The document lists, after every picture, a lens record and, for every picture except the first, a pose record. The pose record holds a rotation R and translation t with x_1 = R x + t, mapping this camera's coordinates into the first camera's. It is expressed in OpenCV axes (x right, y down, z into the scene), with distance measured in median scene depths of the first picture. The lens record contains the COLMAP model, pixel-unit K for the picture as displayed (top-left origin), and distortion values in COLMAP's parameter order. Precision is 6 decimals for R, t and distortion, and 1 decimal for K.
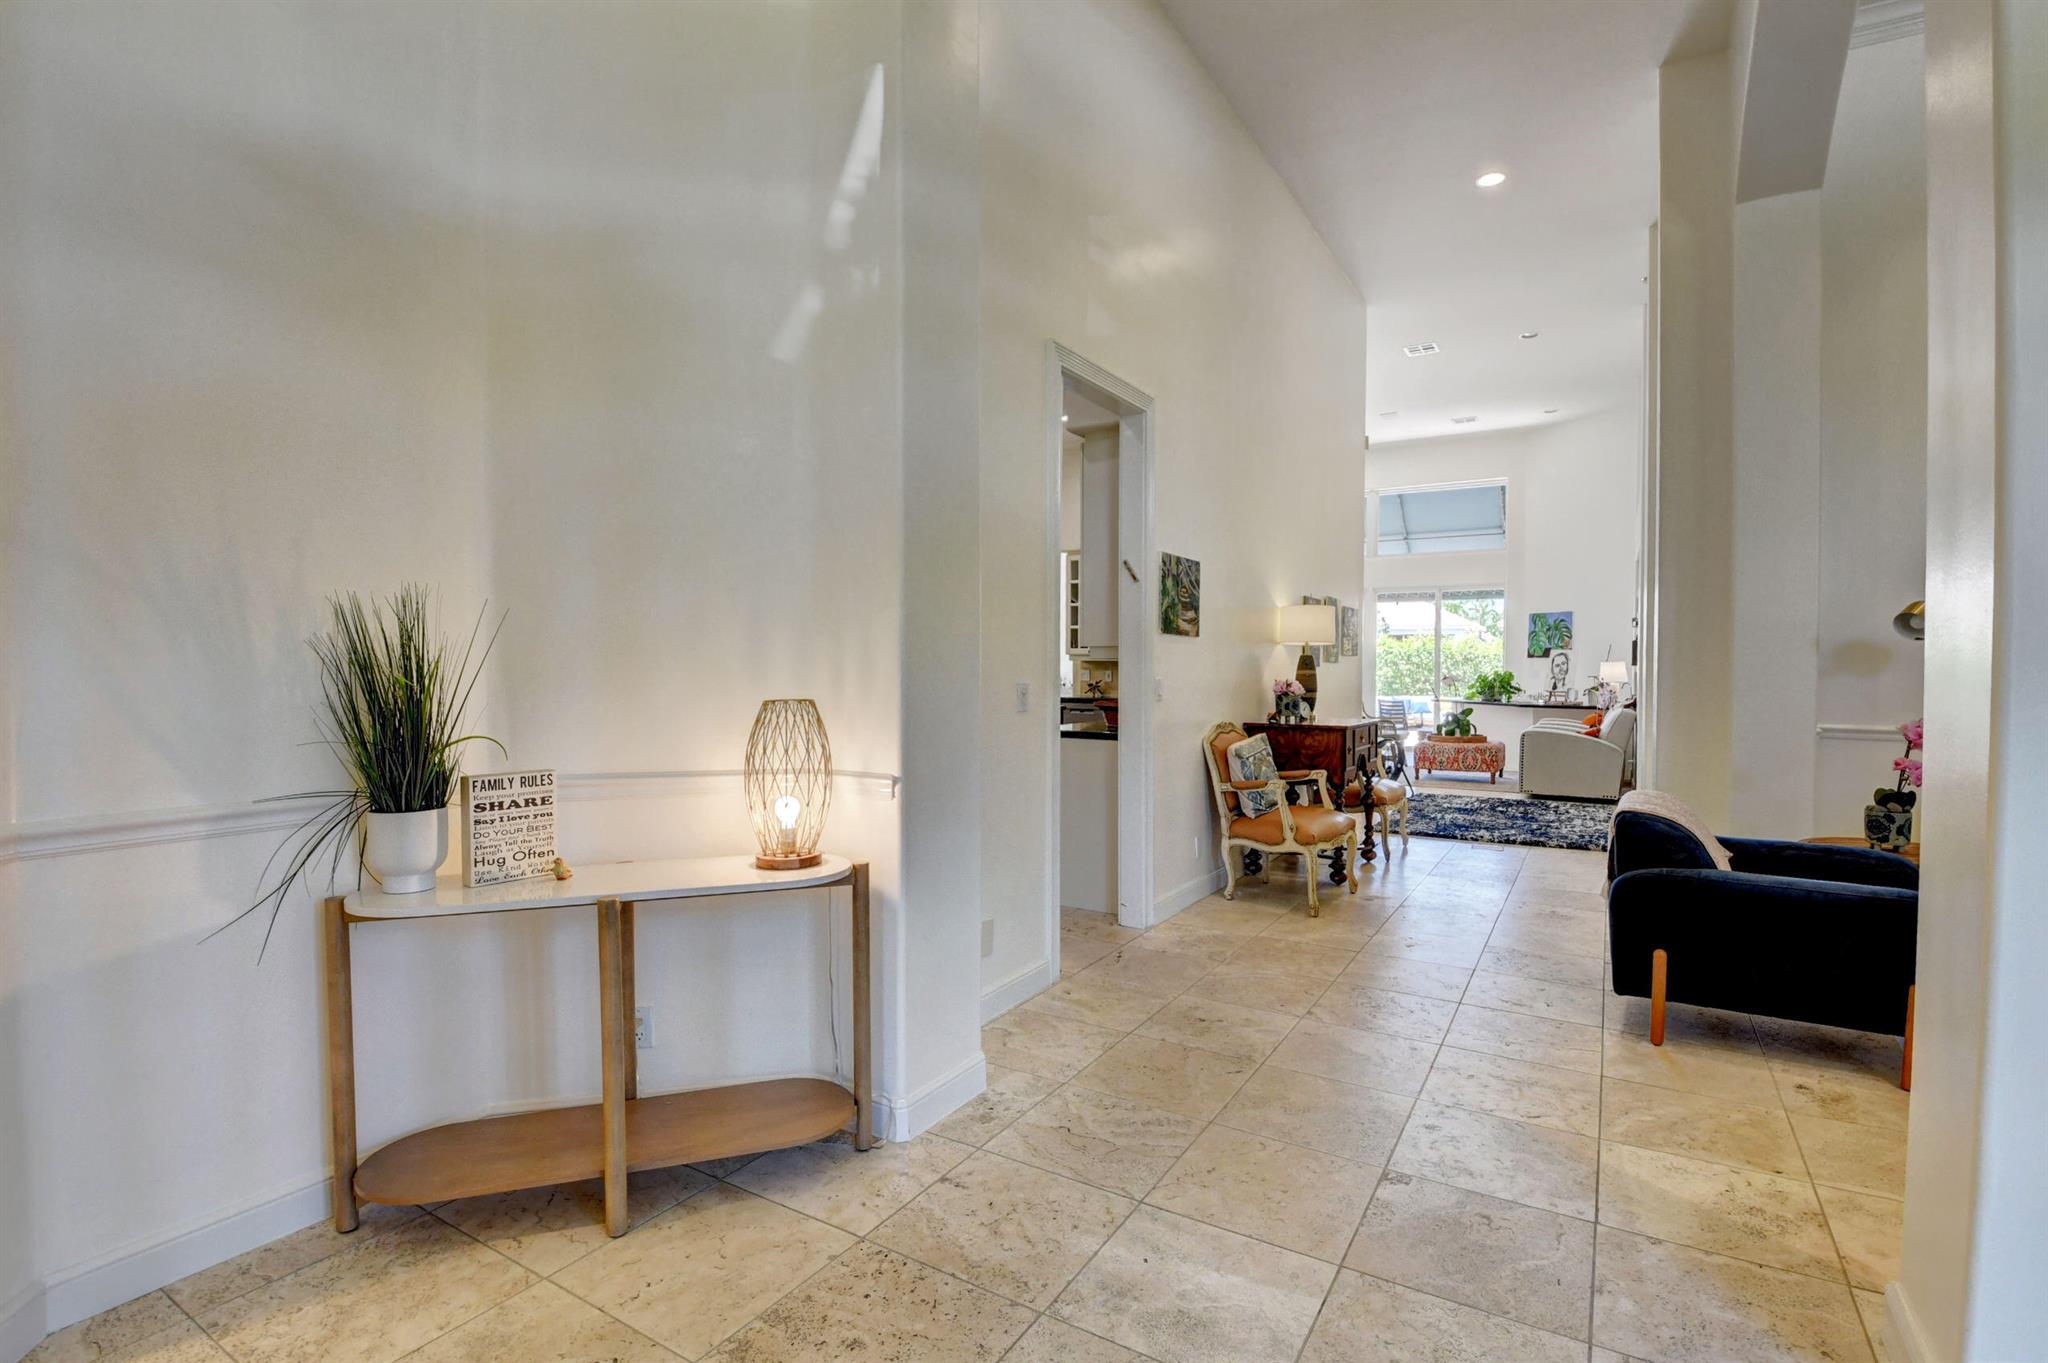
lens RADIAL K [[956.0, 0, 1016.1], [0, 956.0, 680.9], [0, 0, 1]] dist [0.020881, -0.029273]
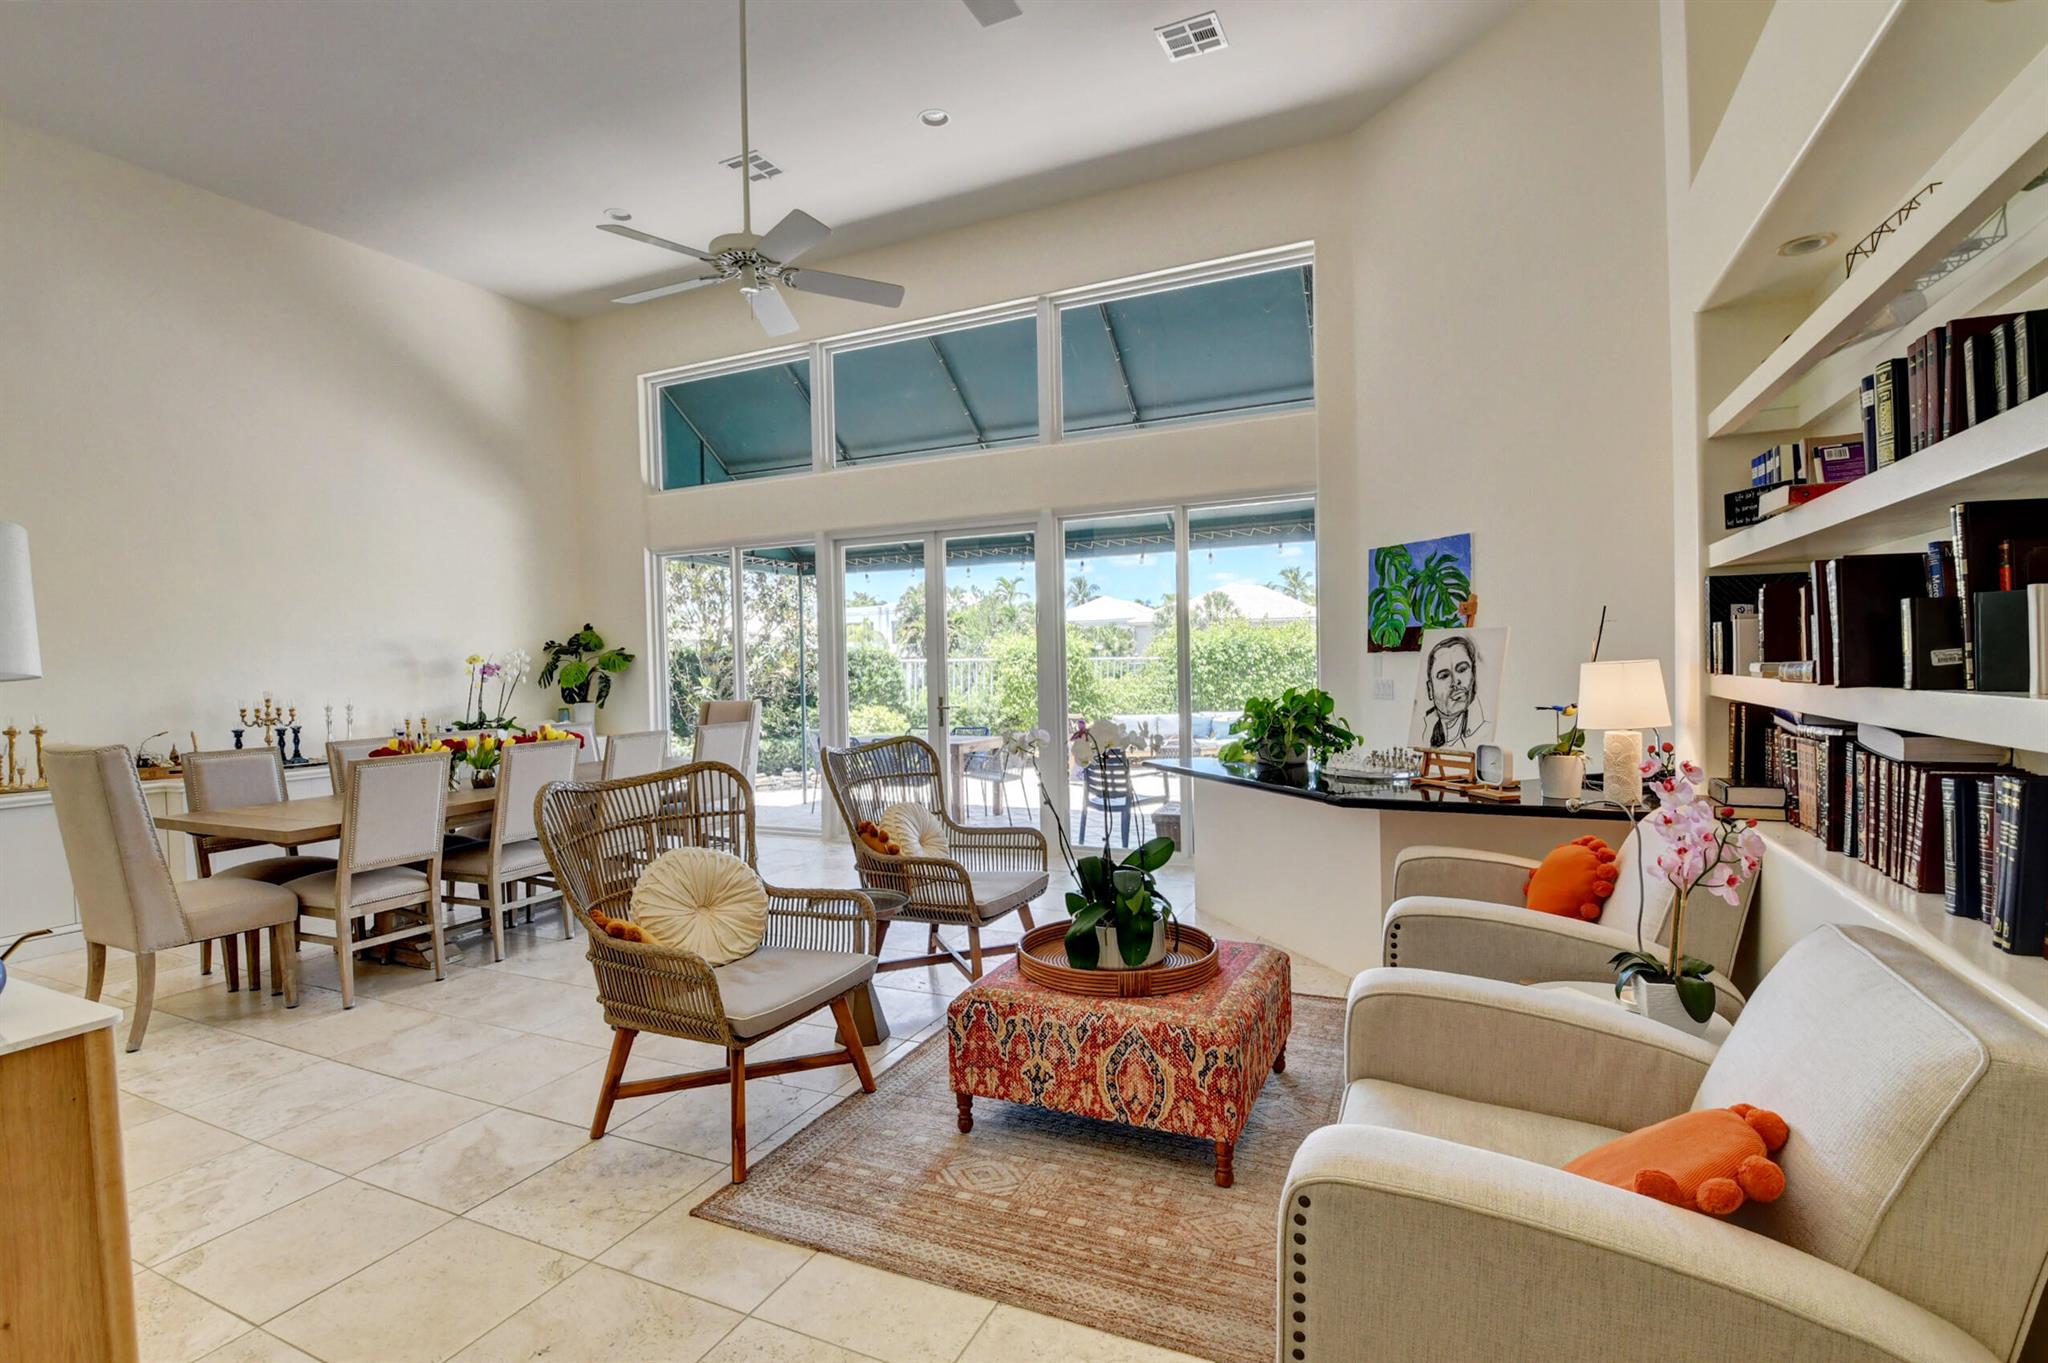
lens RADIAL K [[956.0, 0, 1016.1], [0, 956.0, 680.9], [0, 0, 1]] dist [0.020881, -0.029273]
pose [[0.992308, -0.026124, 0.121008, 0.341097], [0.026347, 0.999653, -0.000239, -0.016238], [-0.120960, 0.003425, 0.992652, 0.623776]]
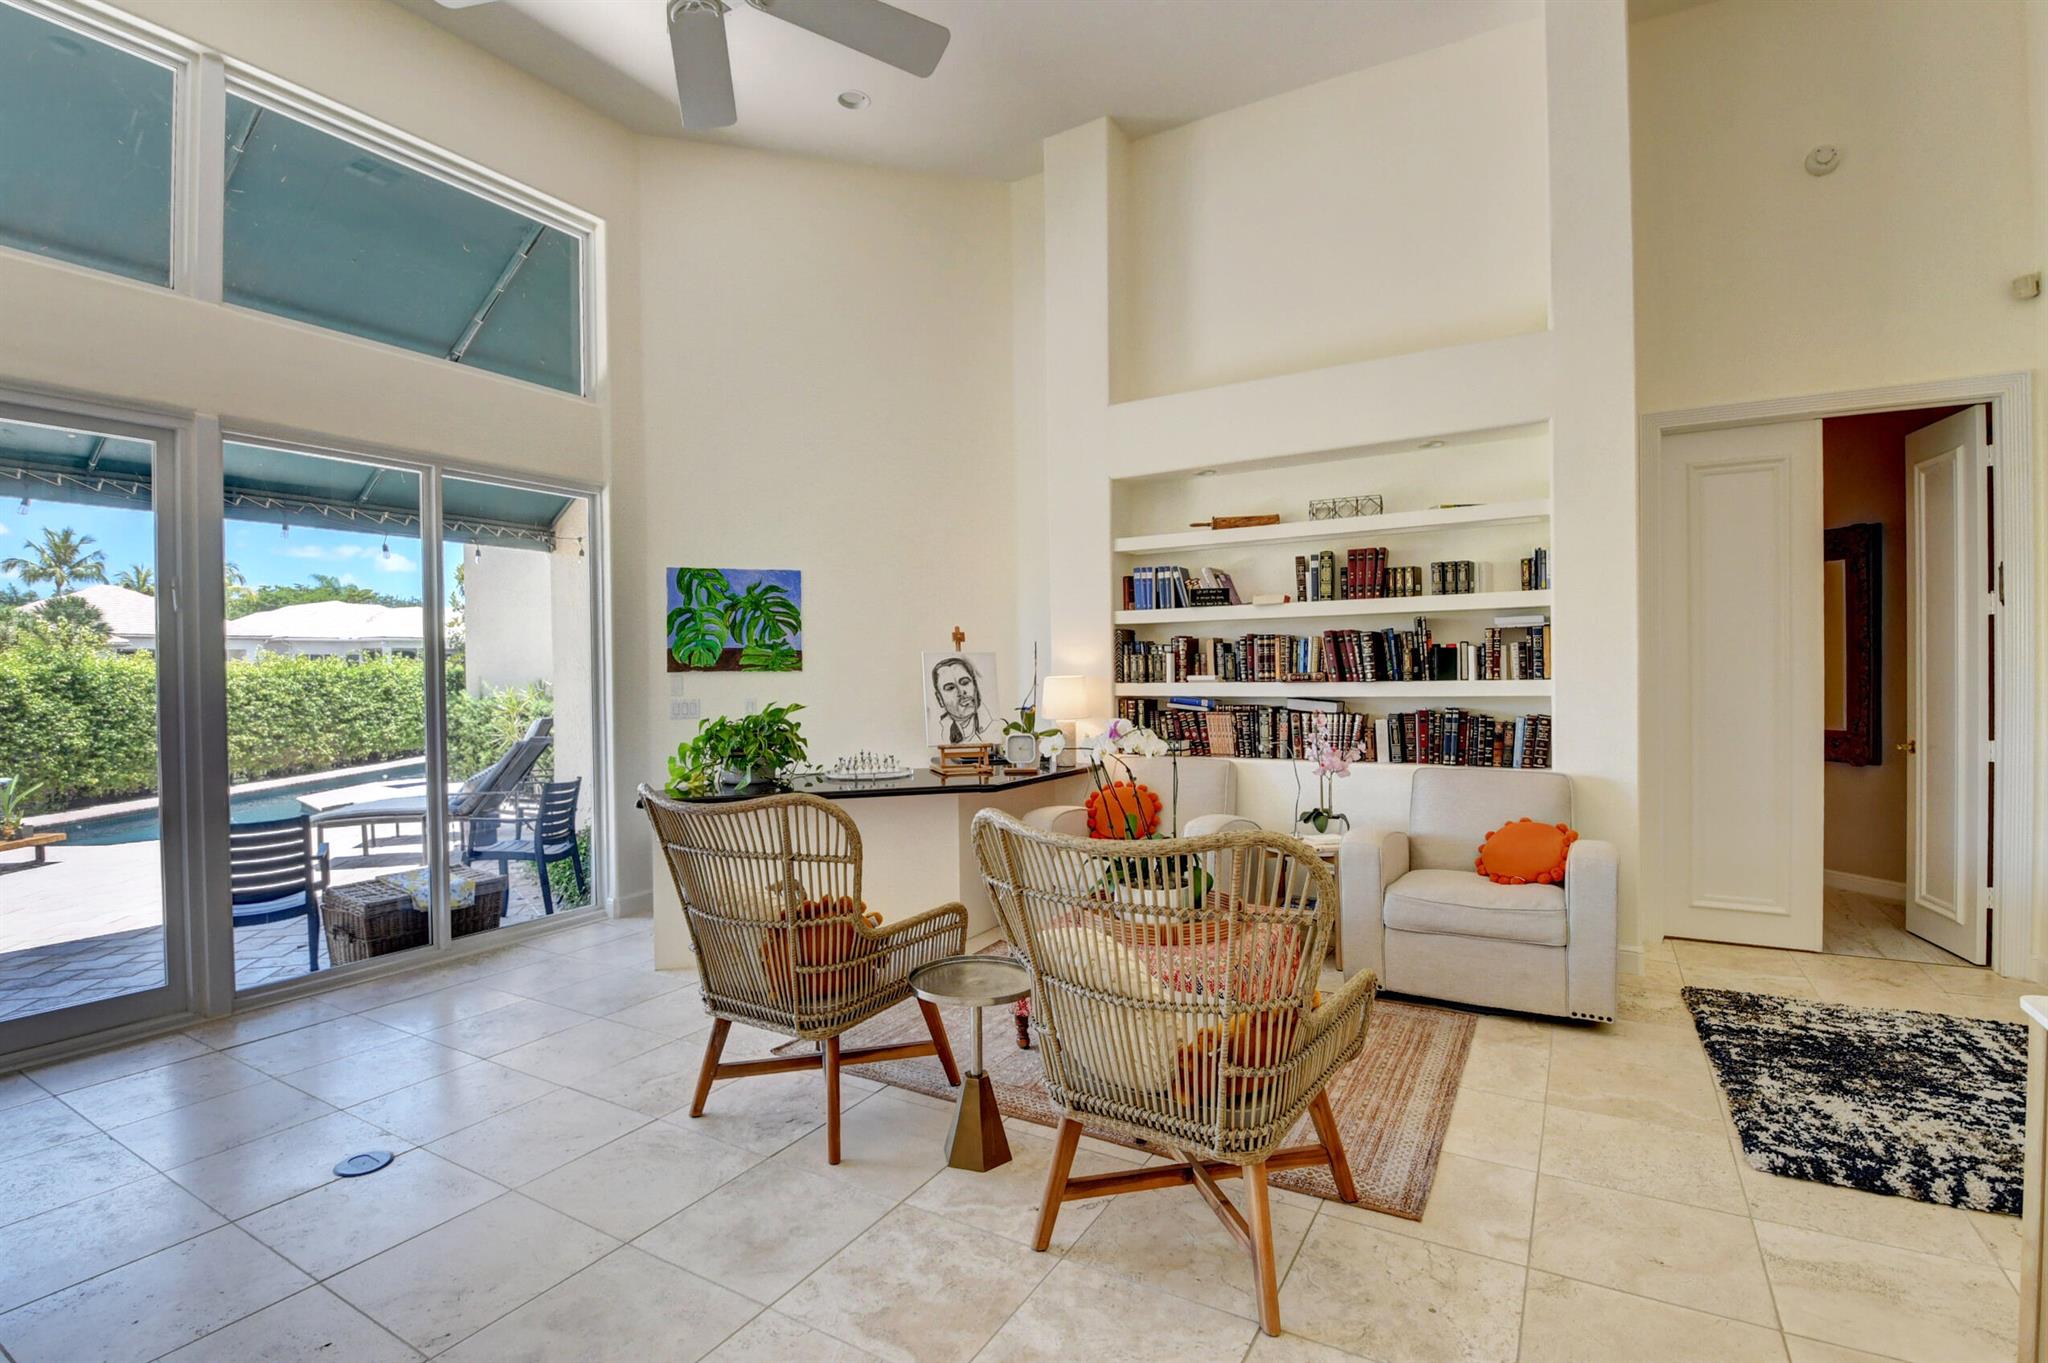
lens RADIAL K [[956.0, 0, 1016.1], [0, 956.0, 680.9], [0, 0, 1]] dist [0.020881, -0.029273]
pose [[-0.020999, -0.009577, 0.999734, 0.115369], [0.032085, 0.999433, 0.010248, -0.020516], [-0.999265, 0.032291, -0.020680, 0.898970]]
